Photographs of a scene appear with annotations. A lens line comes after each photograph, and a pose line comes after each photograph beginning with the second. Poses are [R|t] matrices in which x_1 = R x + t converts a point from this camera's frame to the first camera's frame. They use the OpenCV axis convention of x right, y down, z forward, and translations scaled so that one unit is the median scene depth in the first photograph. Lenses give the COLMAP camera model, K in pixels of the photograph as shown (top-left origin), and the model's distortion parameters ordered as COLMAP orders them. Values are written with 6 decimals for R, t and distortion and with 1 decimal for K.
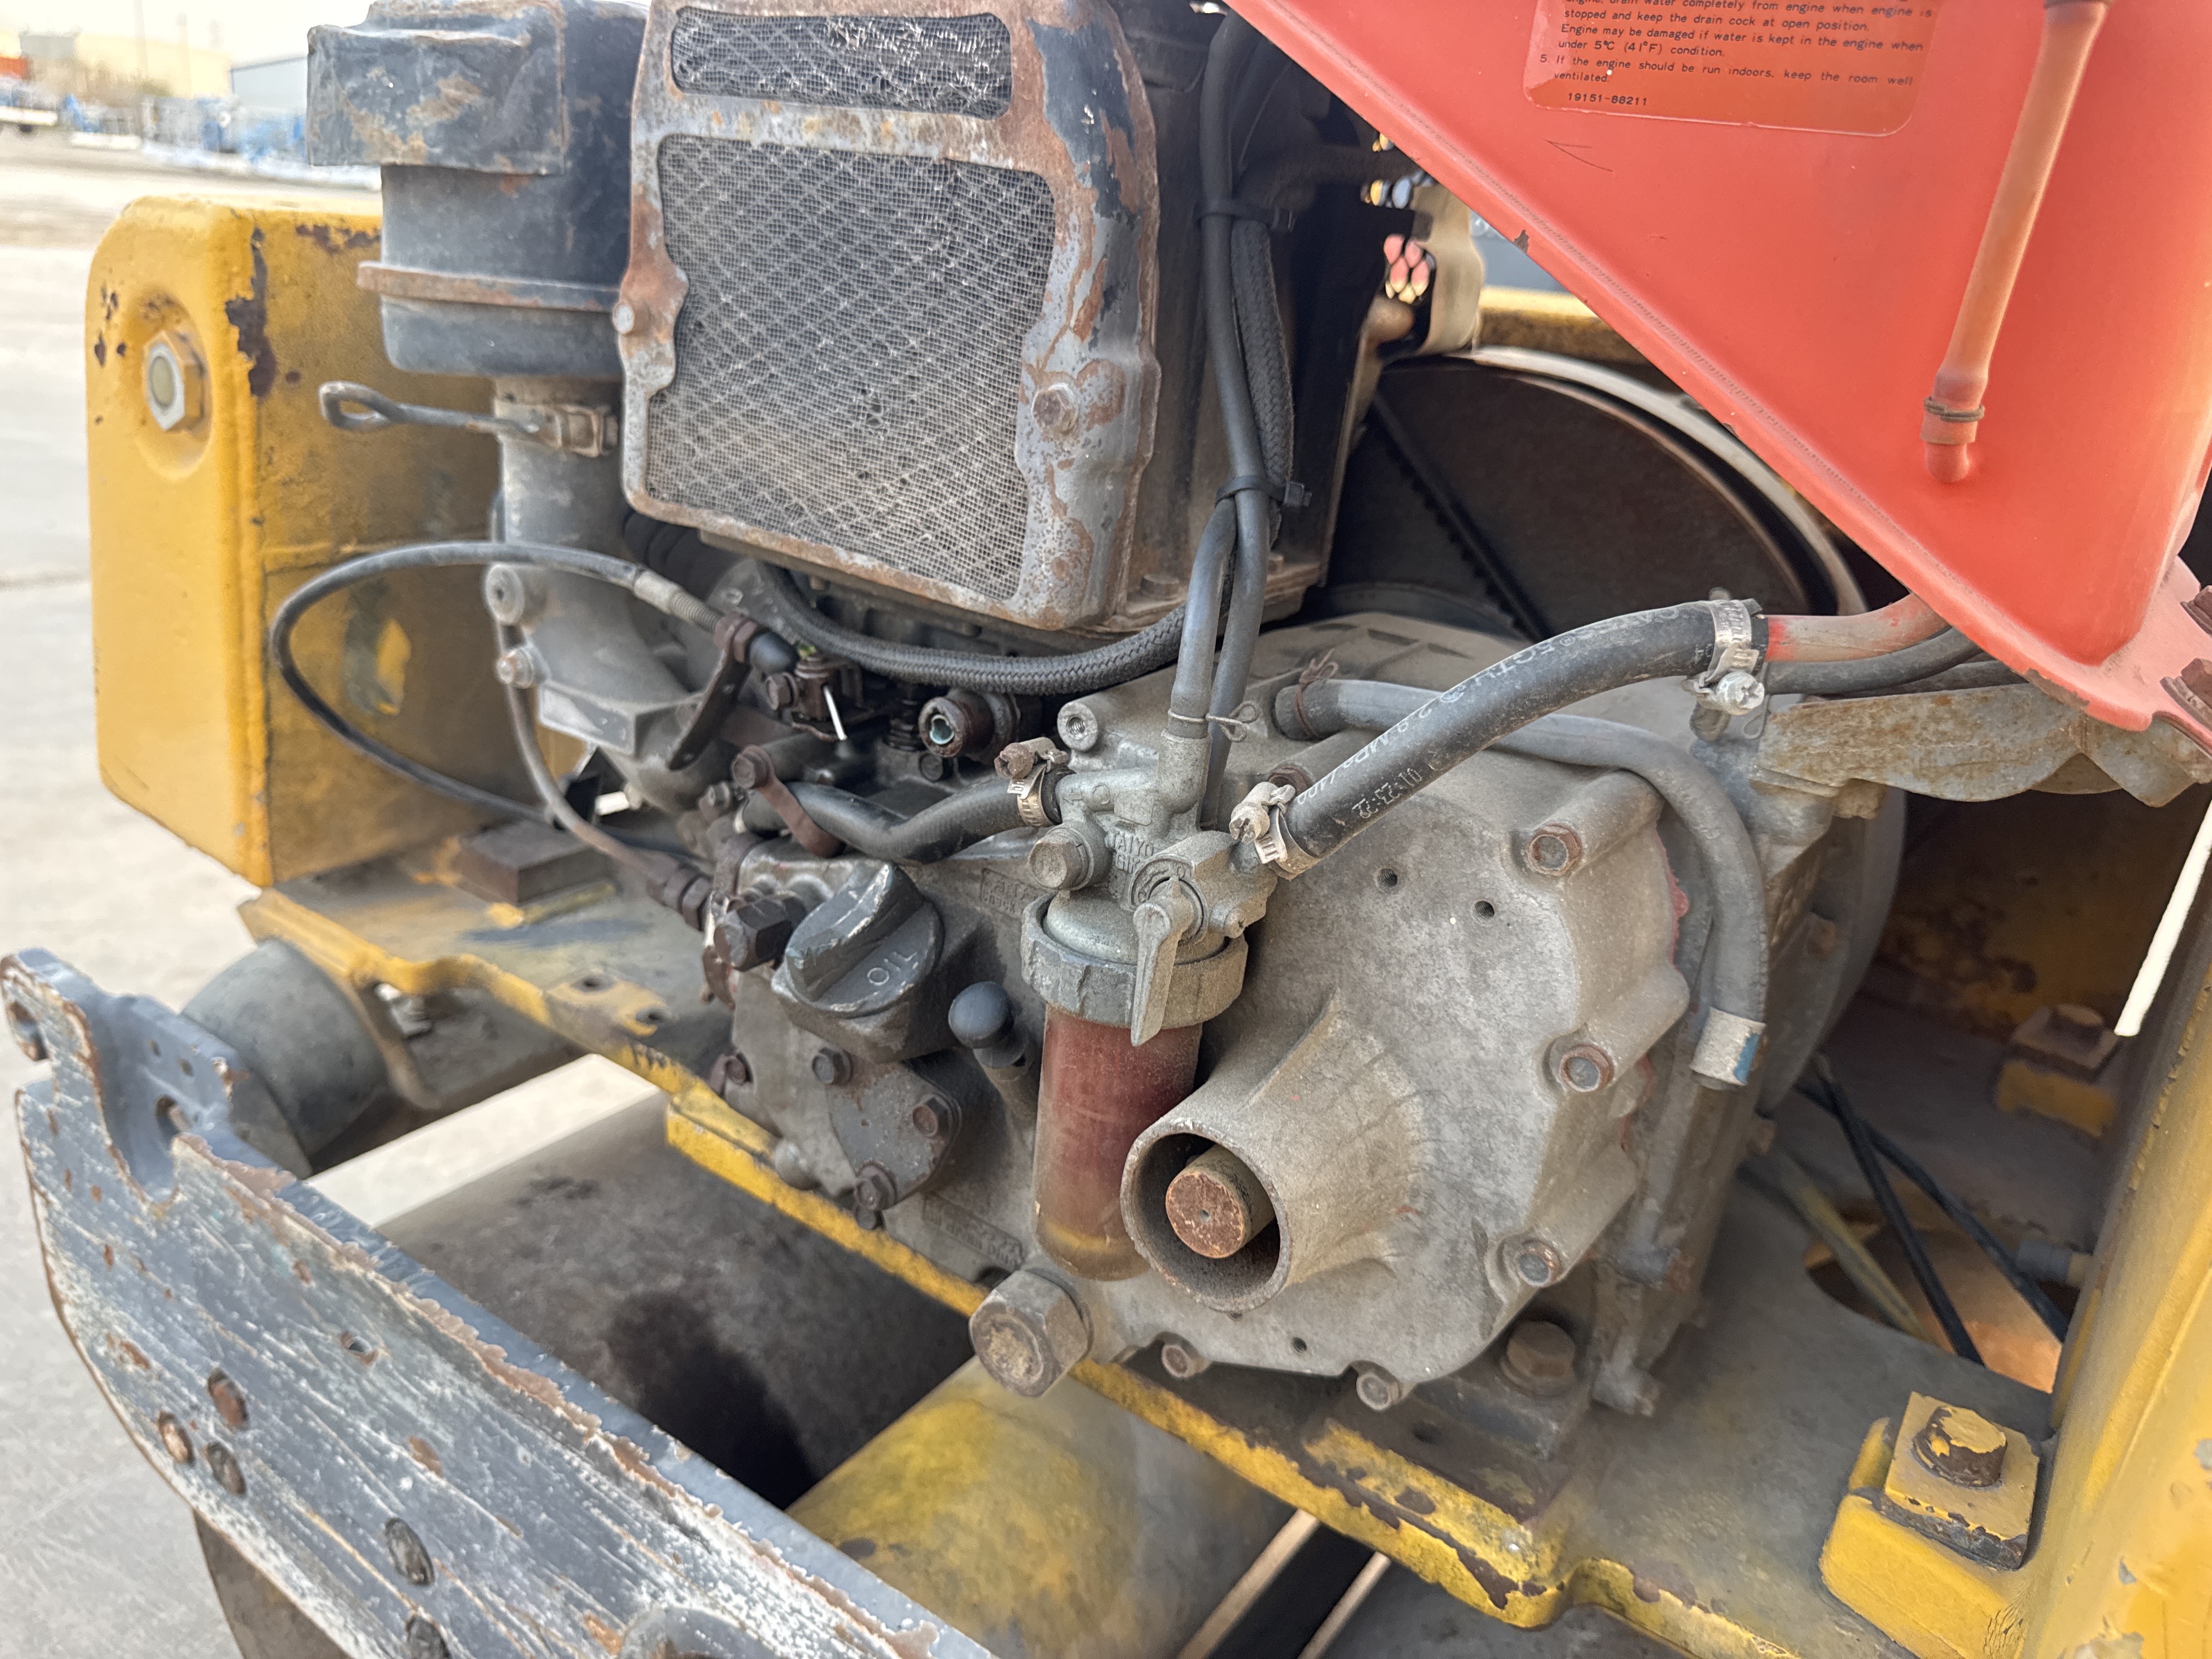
lens RADIAL K [[1540.5, 0, 1111.7], [0, 1540.5, 871.3], [0, 0, 1]] dist [0.029237, -0.071407]
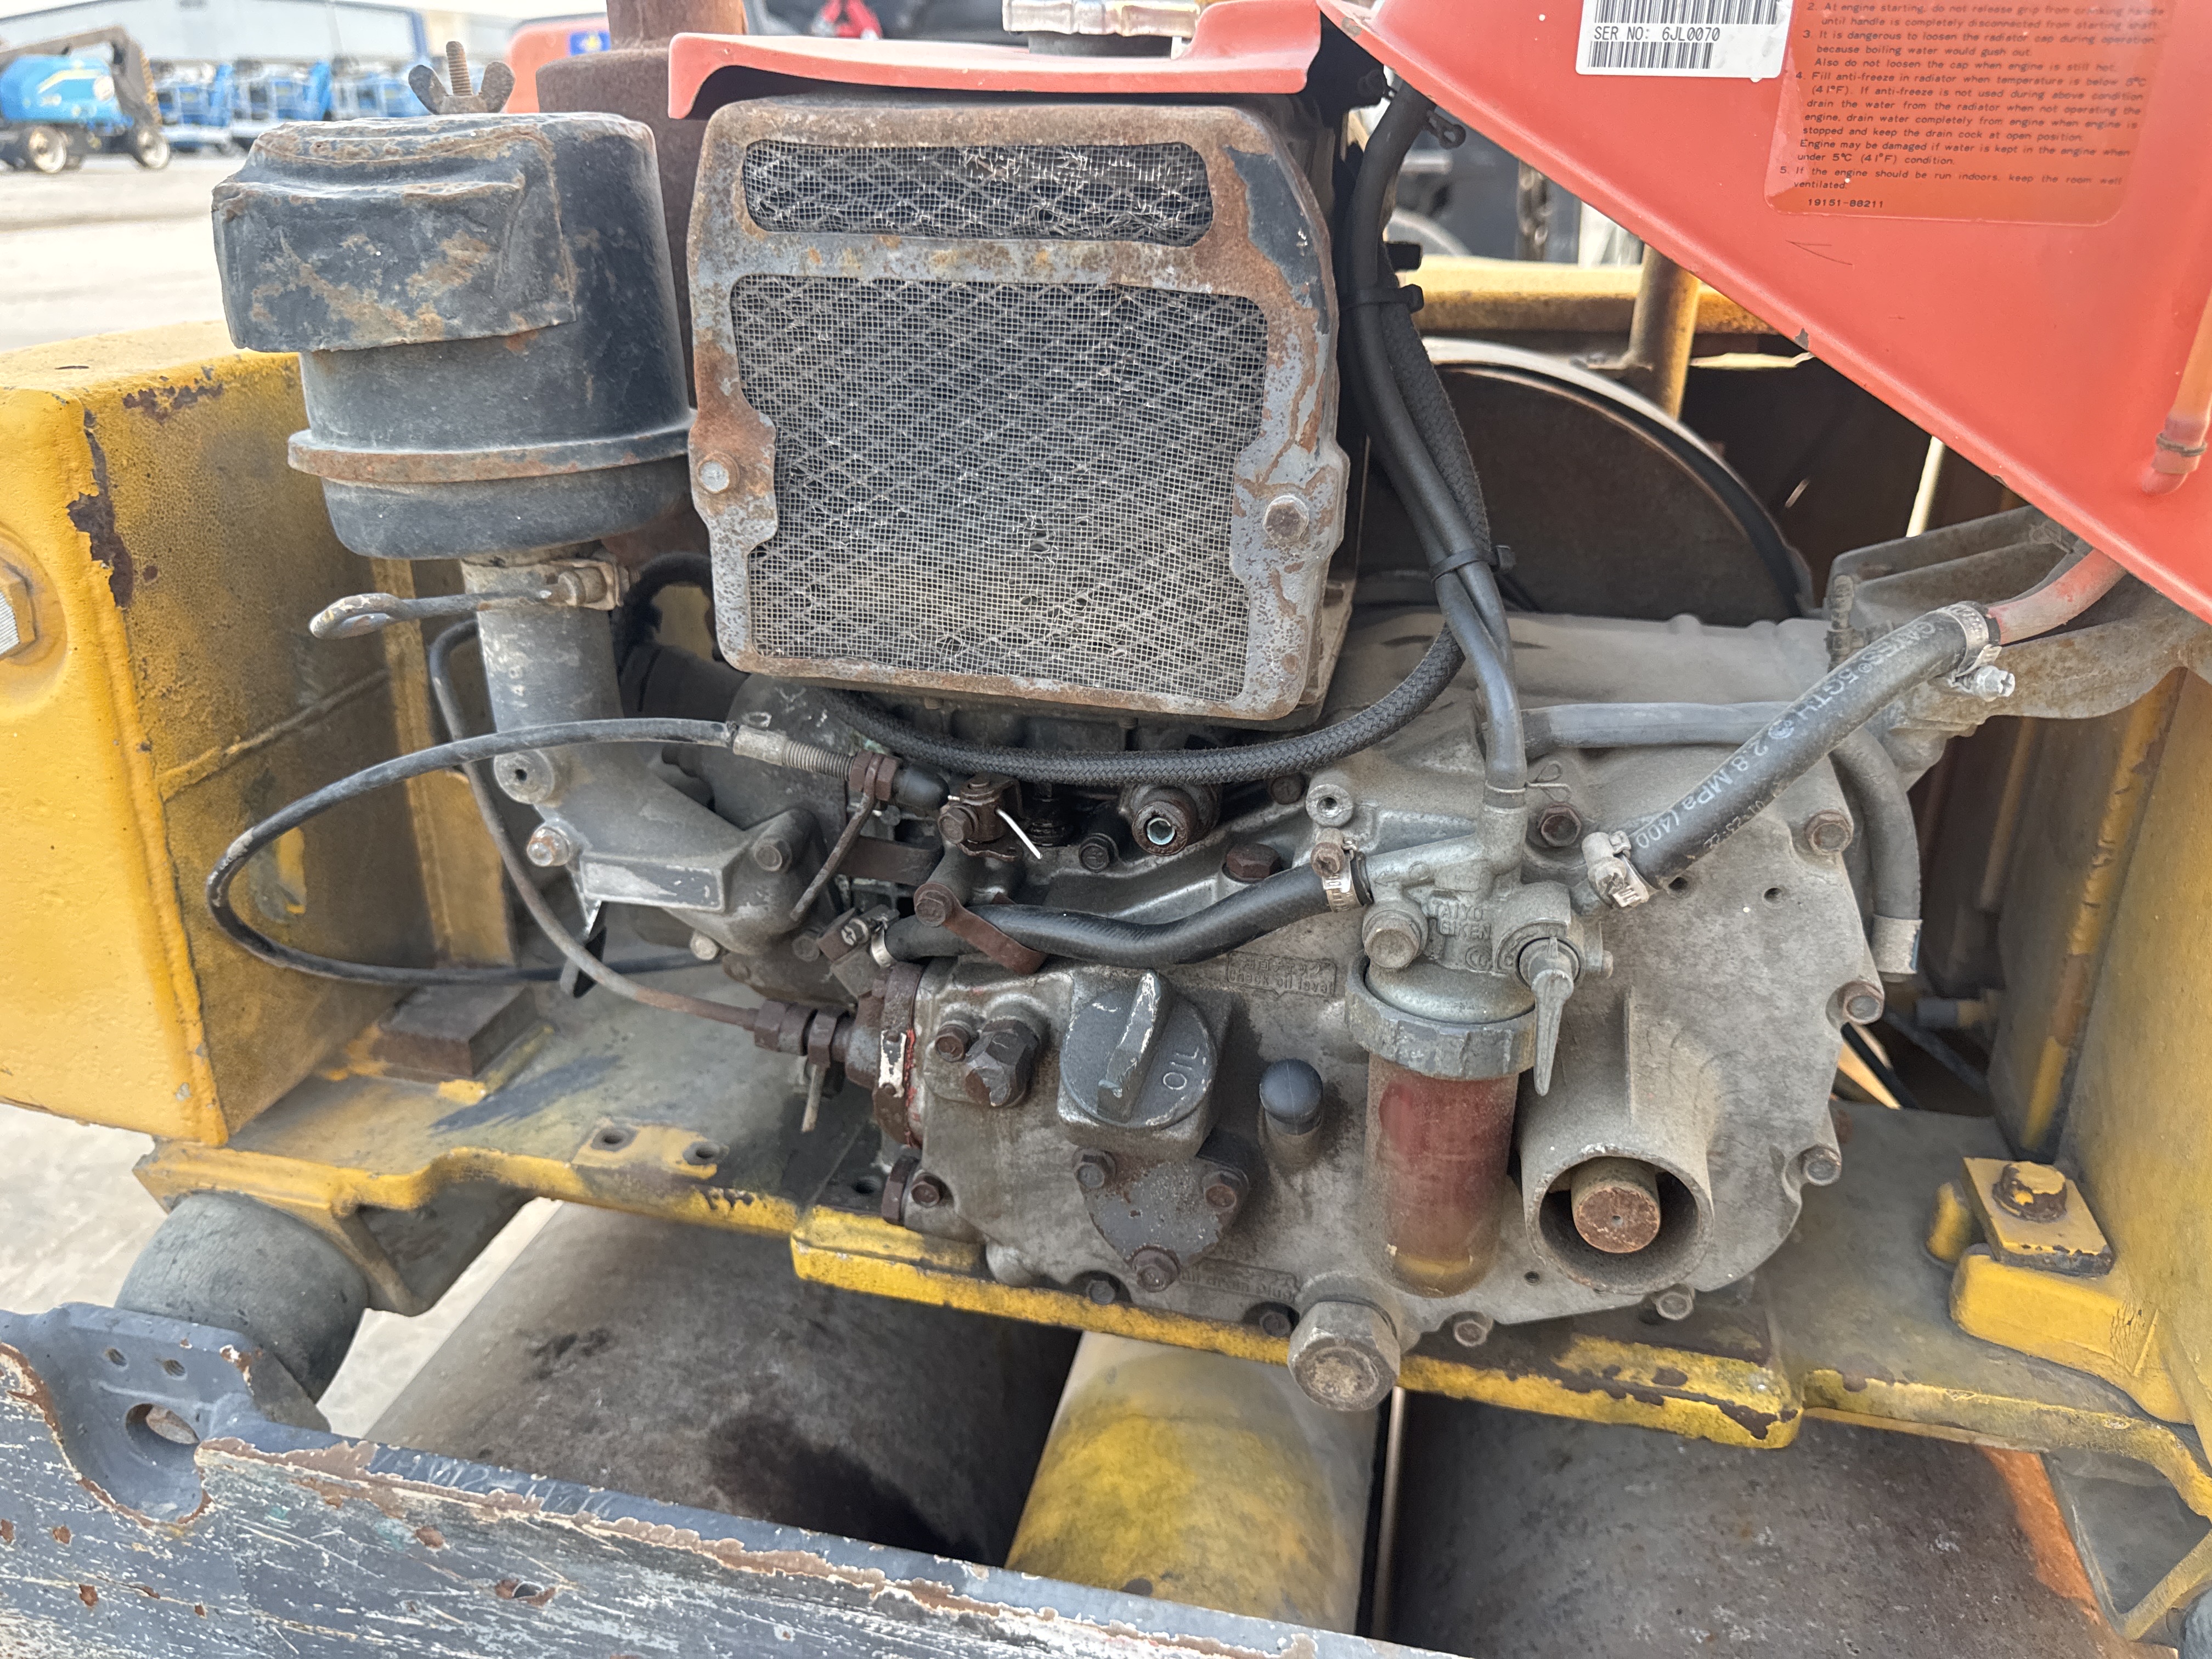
lens RADIAL K [[1525.9, 0, 1102.0], [0, 1525.9, 867.1], [0, 0, 1]] dist [0.016196, -0.041210]
pose [[0.927501, -0.244863, 0.282462, -0.416901], [0.223200, 0.968882, 0.107006, -0.176680], [-0.299874, -0.036203, 0.953292, 0.045399]]
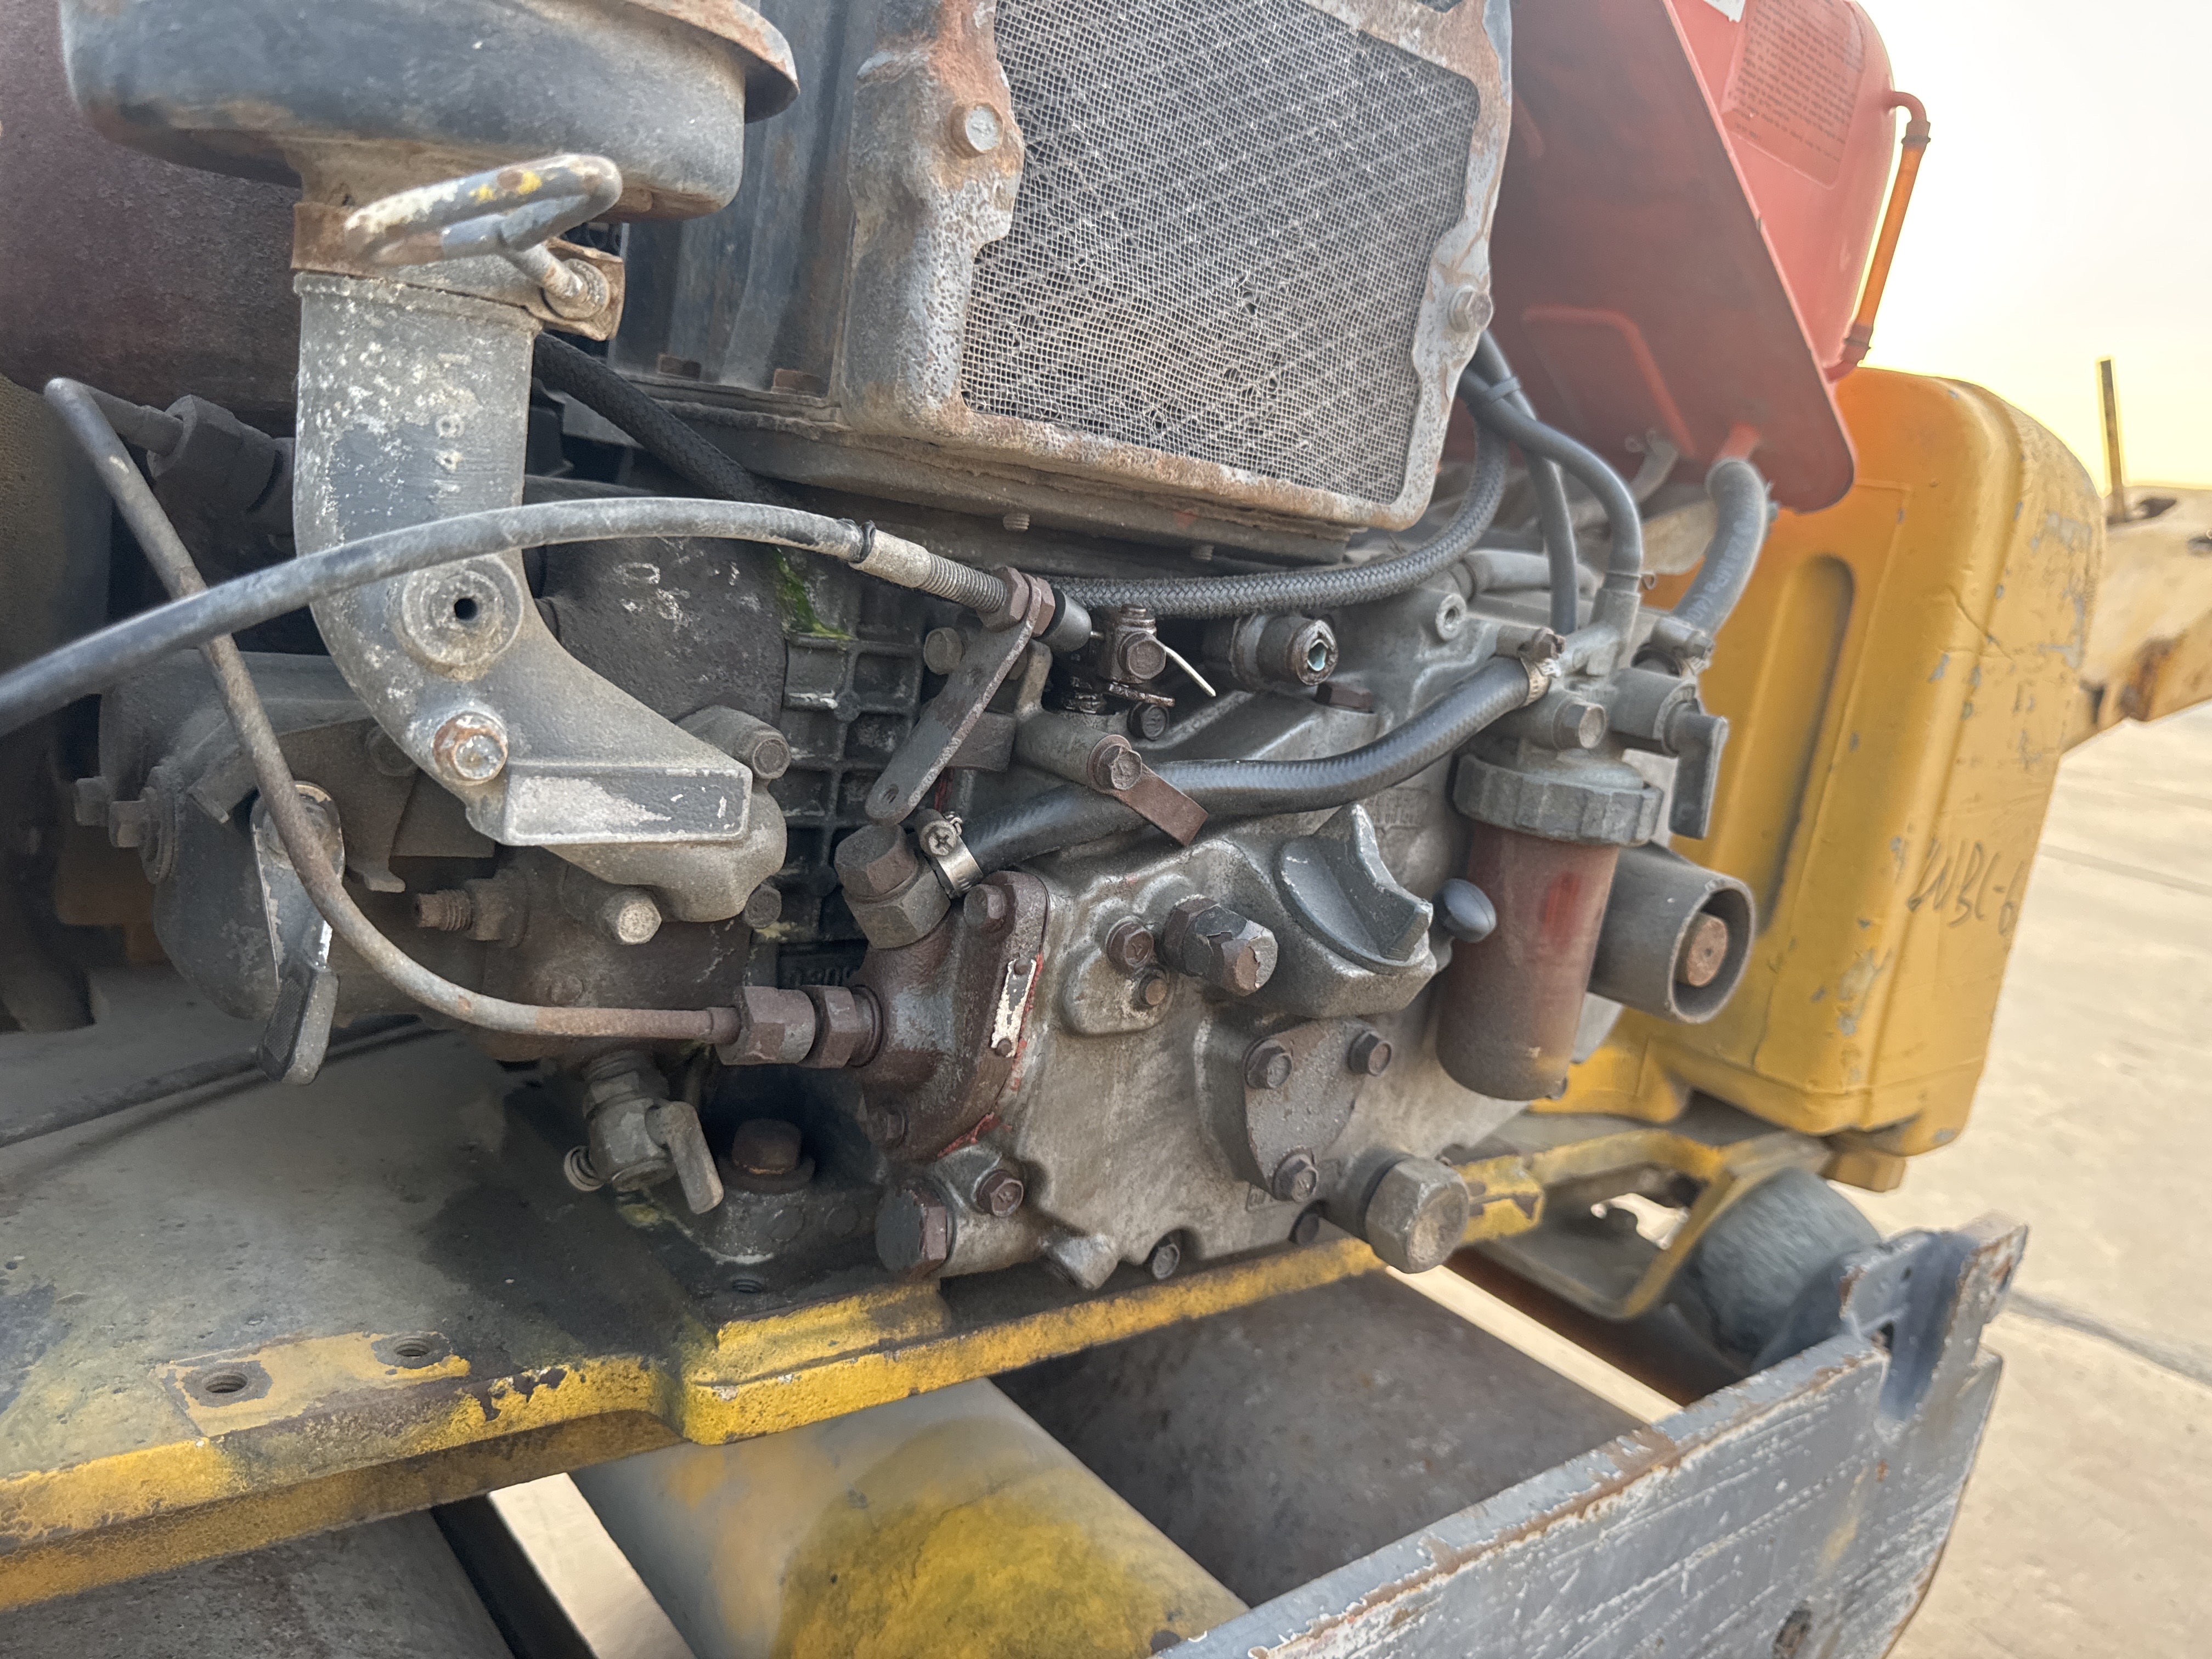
lens RADIAL K [[1592.2, 0, 1118.0], [0, 1592.2, 876.7], [0, 0, 1]] dist [-0.005599, -0.000496]
pose [[0.297330, -0.282298, 0.912087, -0.999365], [0.239087, 0.946868, 0.215123, -0.189250], [-0.924355, 0.154106, 0.349026, 0.759927]]
